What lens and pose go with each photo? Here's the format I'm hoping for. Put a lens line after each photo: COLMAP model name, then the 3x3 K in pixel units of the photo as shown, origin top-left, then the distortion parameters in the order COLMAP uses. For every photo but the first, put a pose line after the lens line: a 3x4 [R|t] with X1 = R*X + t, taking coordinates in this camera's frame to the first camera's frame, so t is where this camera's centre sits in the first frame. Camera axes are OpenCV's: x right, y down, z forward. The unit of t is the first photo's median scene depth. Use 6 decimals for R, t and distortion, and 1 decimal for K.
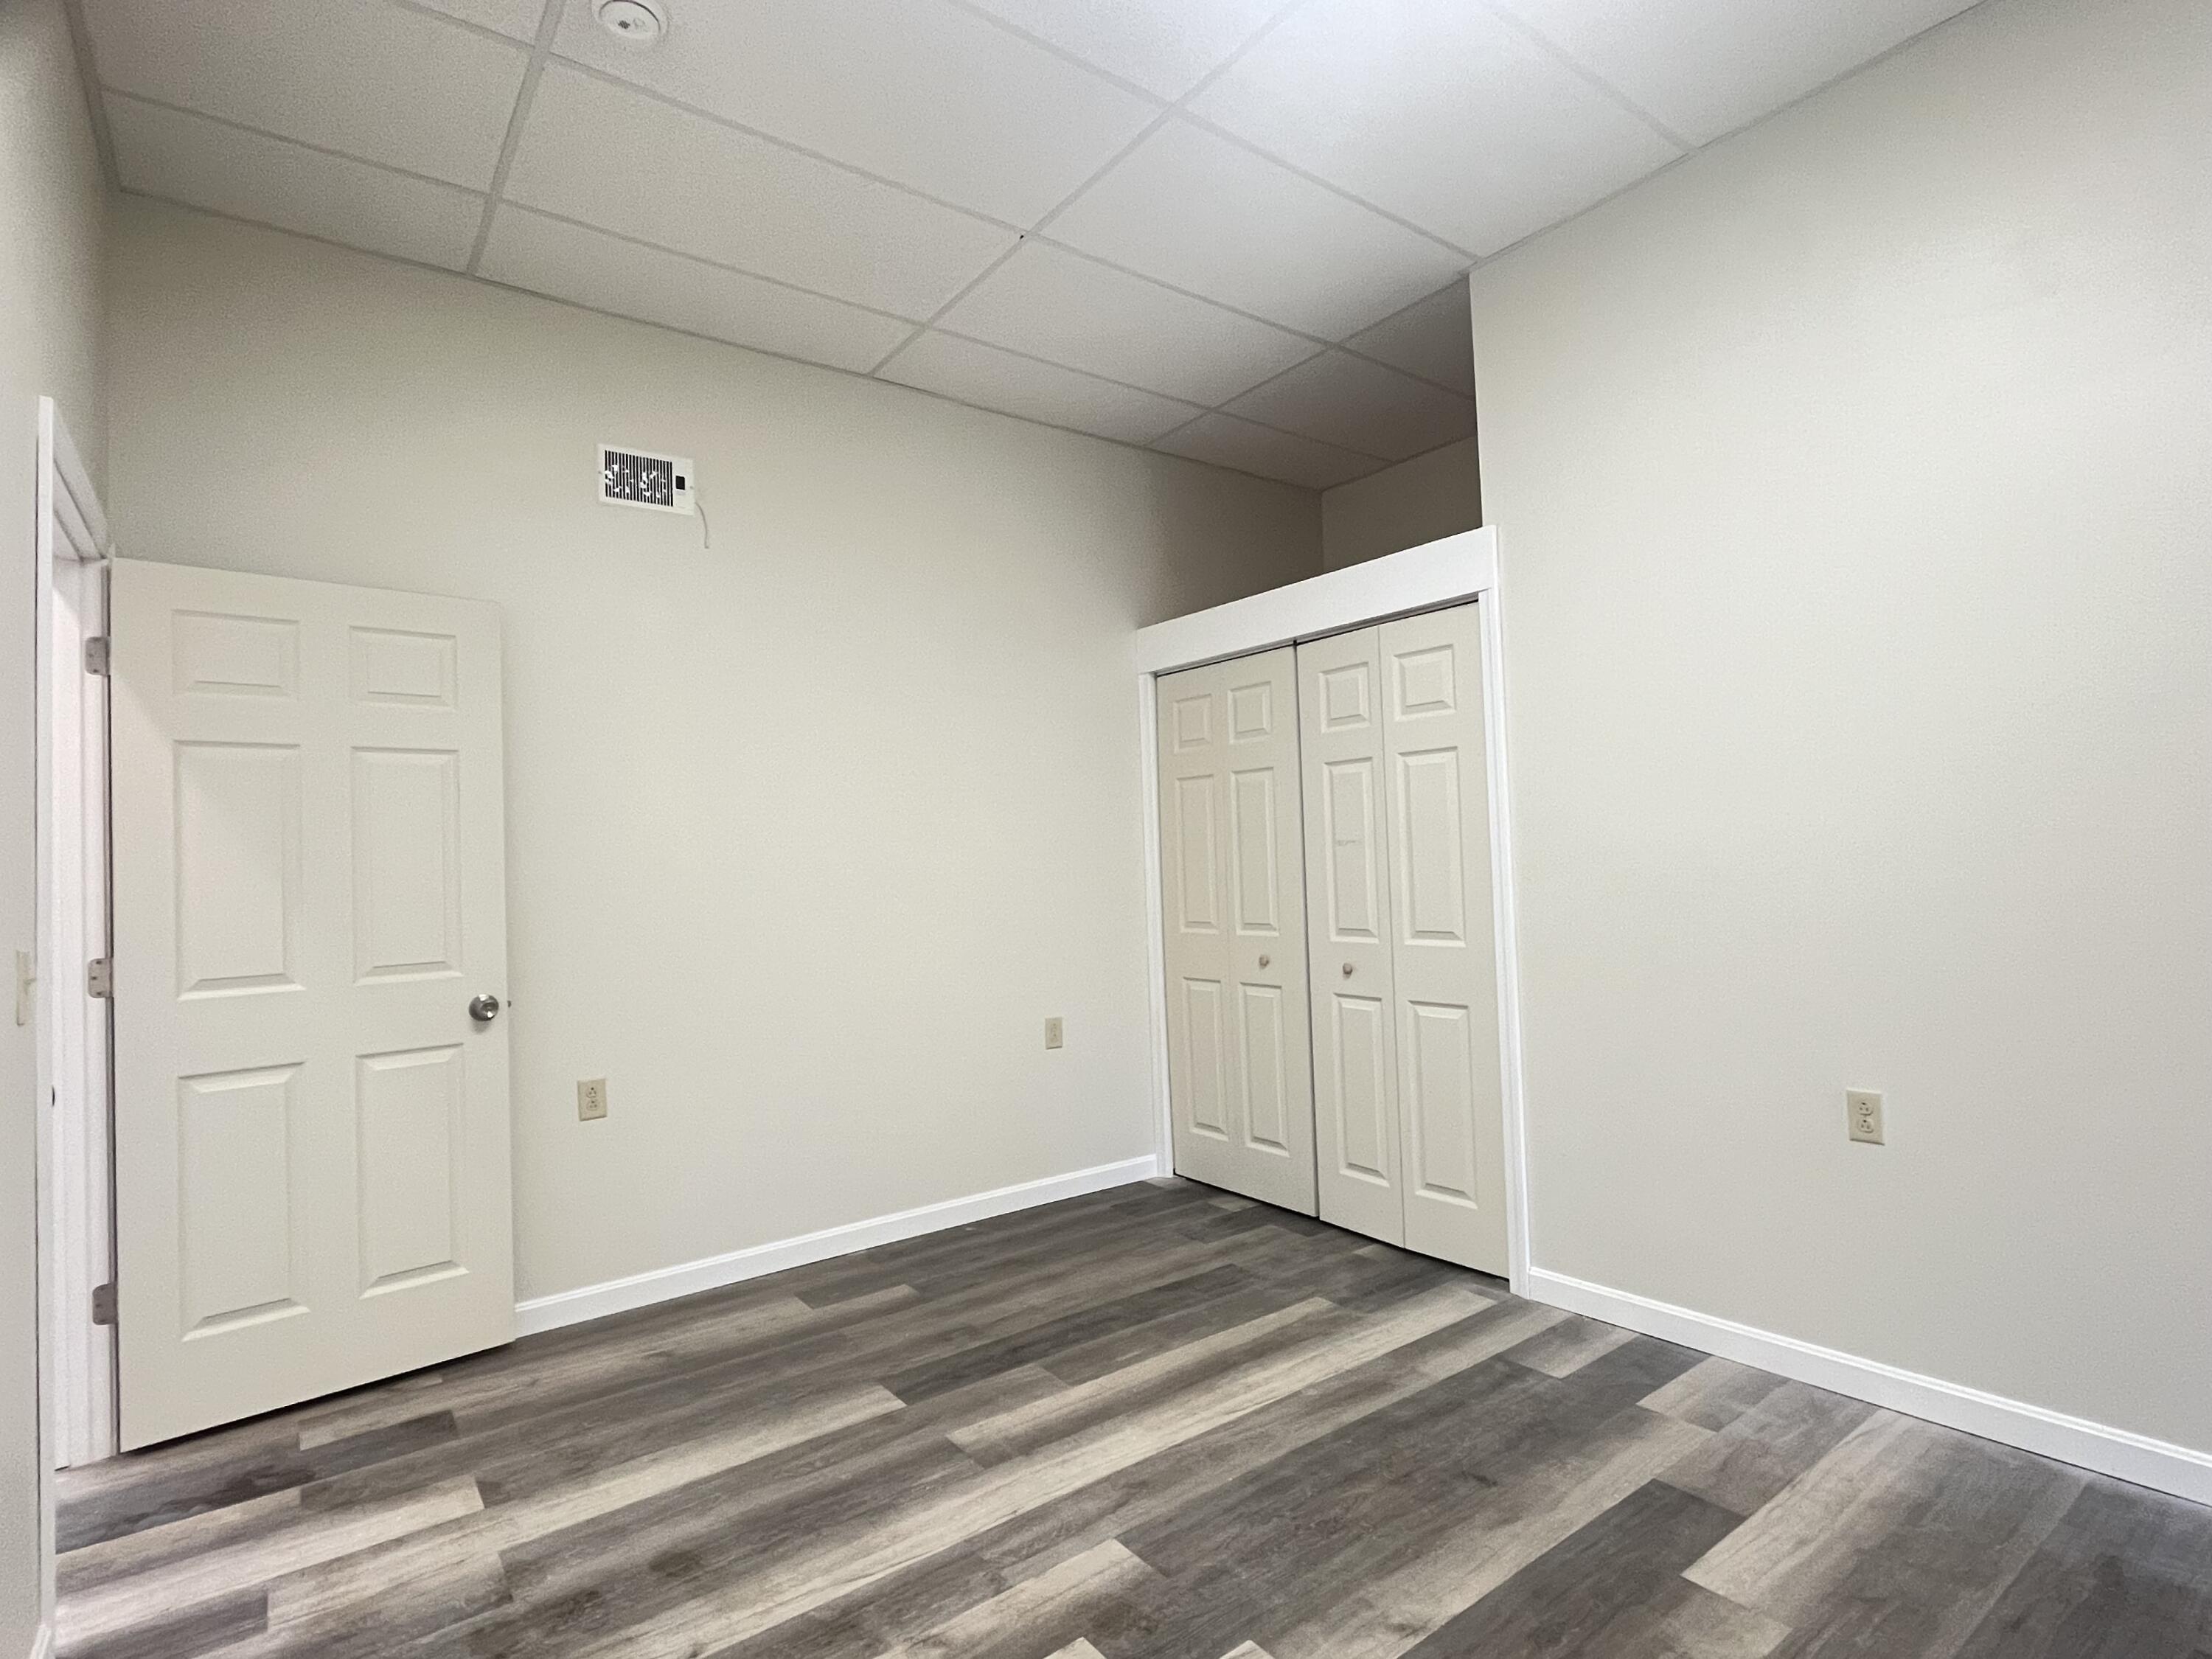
lens RADIAL K [[1107.7, 0, 1103.6], [0, 1107.7, 831.1], [0, 0, 1]] dist [-0.001141, -0.001301]
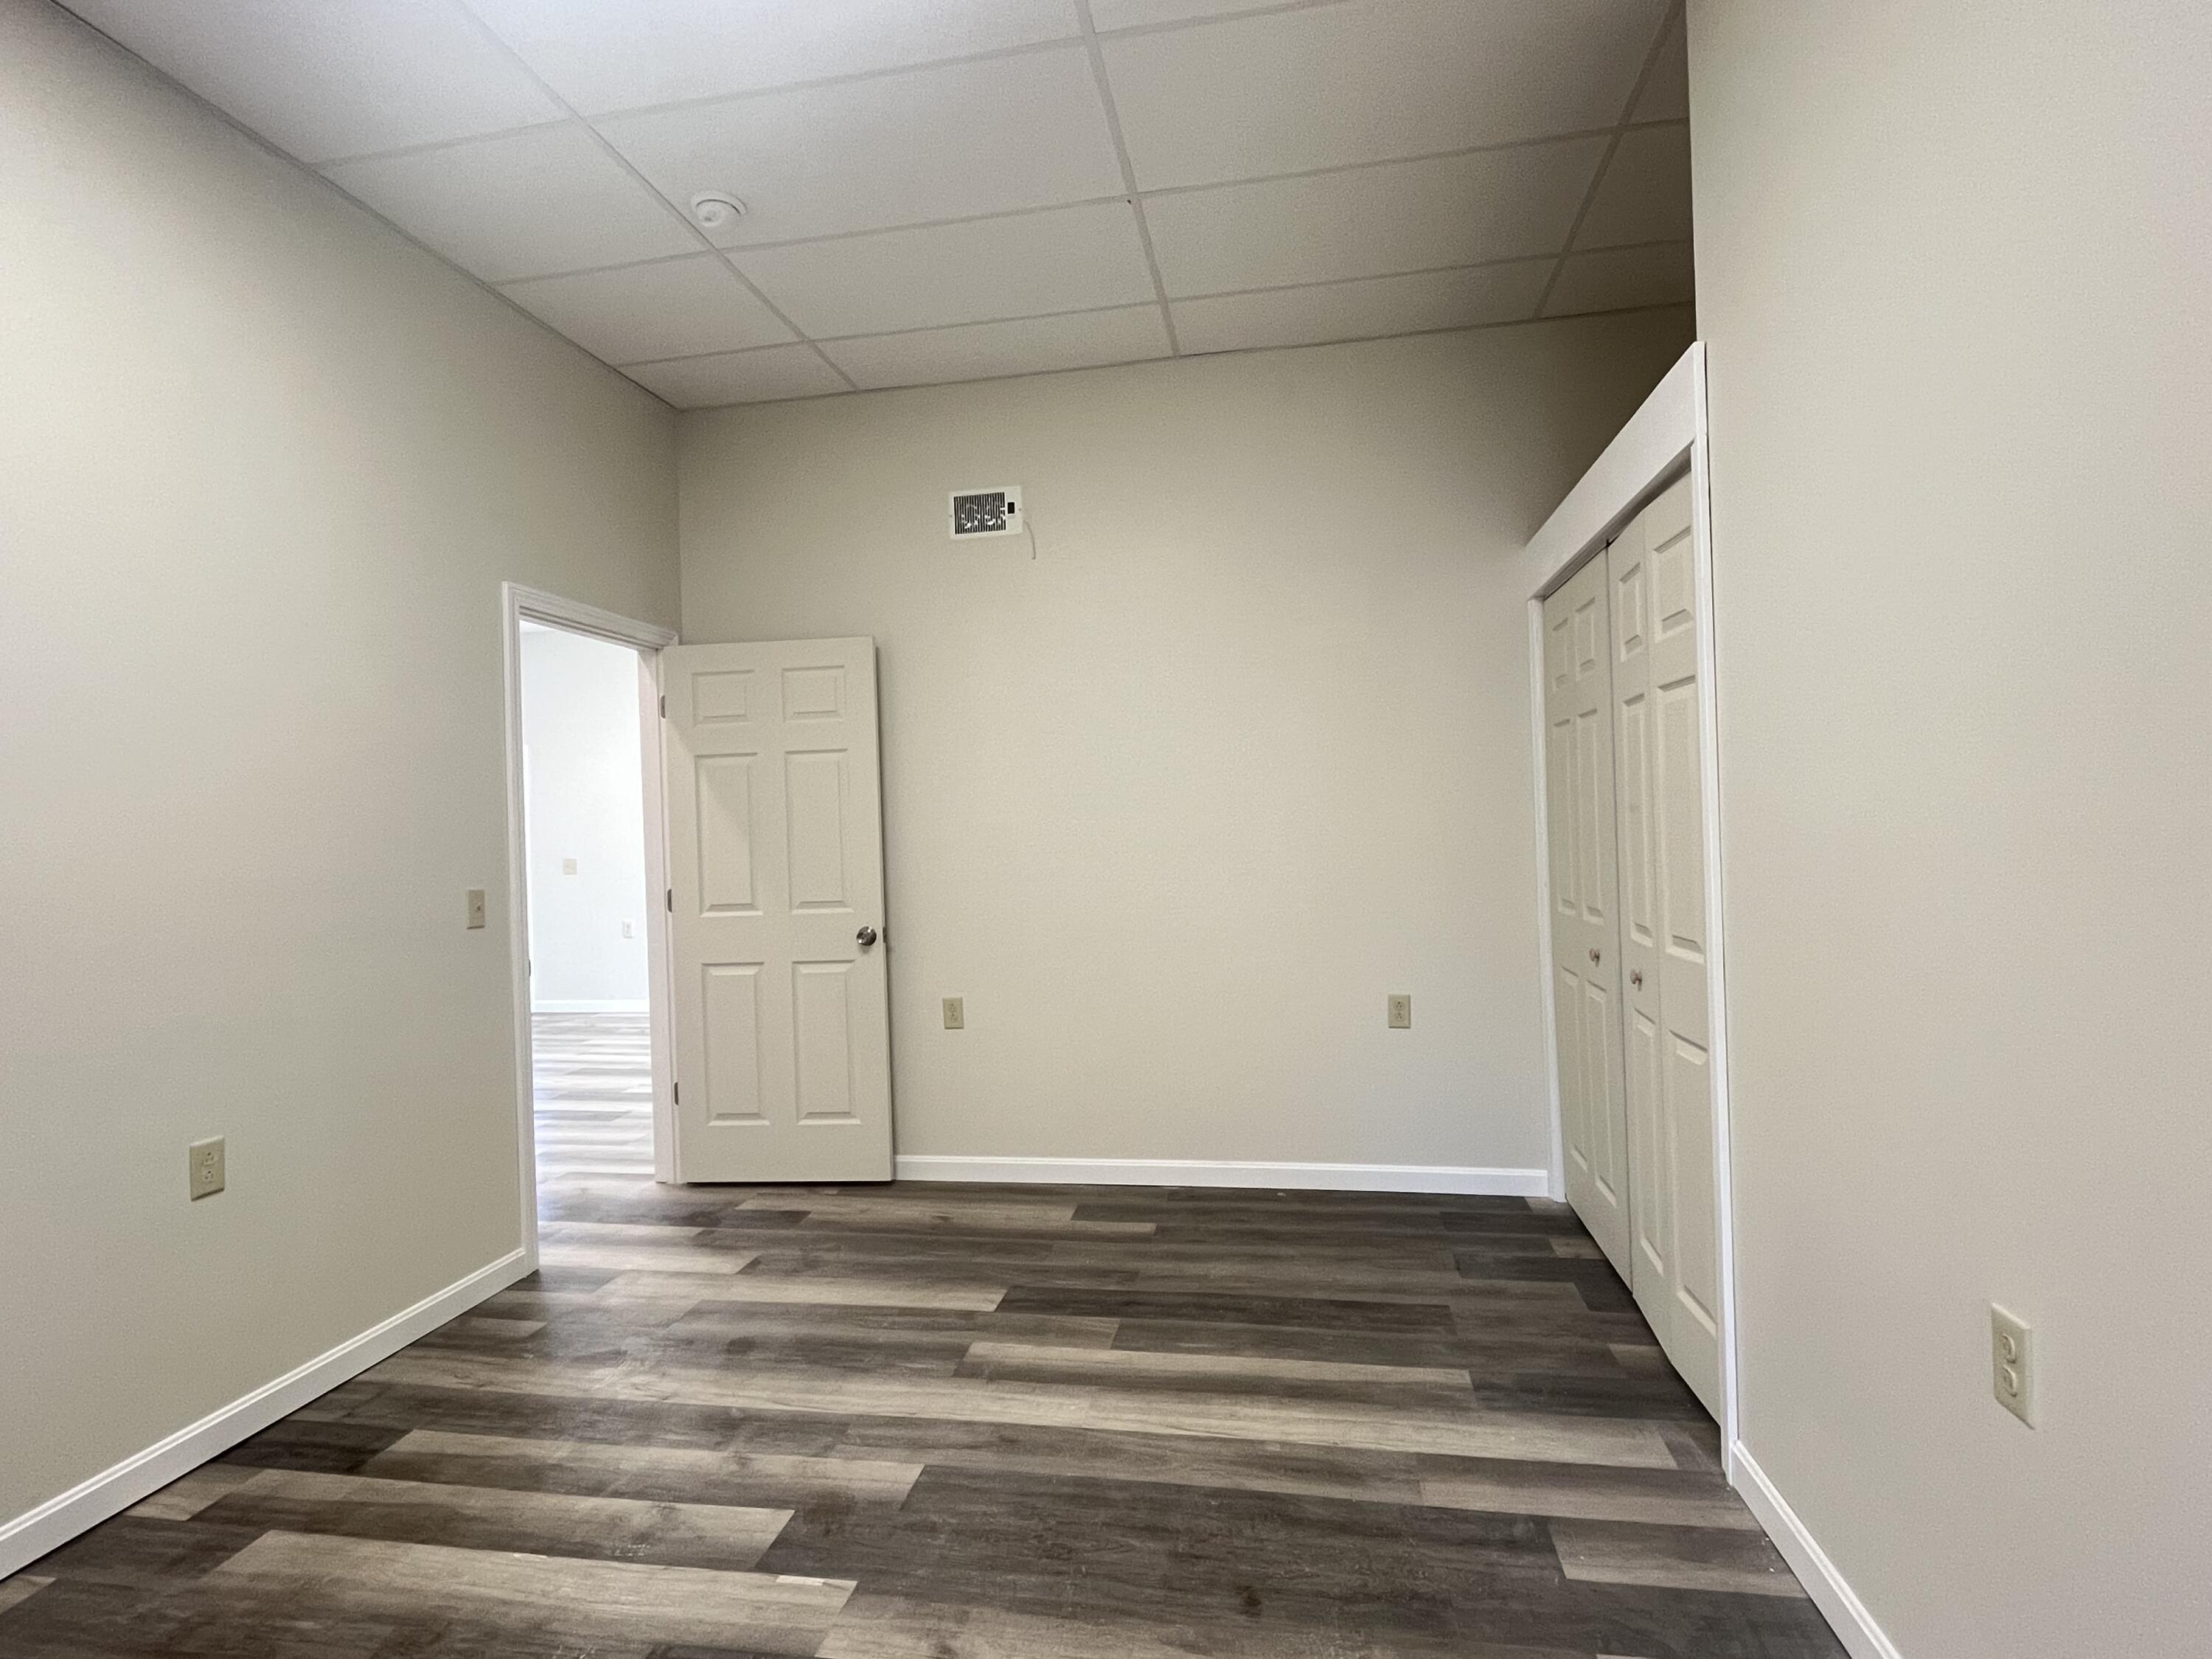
lens RADIAL K [[1107.7, 0, 1104.0], [0, 1107.7, 830.2], [0, 0, 1]] dist [-0.001141, -0.001301]
pose [[0.683522, 0.013036, -0.729813, 0.647363], [0.031336, 0.998395, 0.047182, -0.027219], [0.729257, -0.055120, 0.682016, 0.288132]]
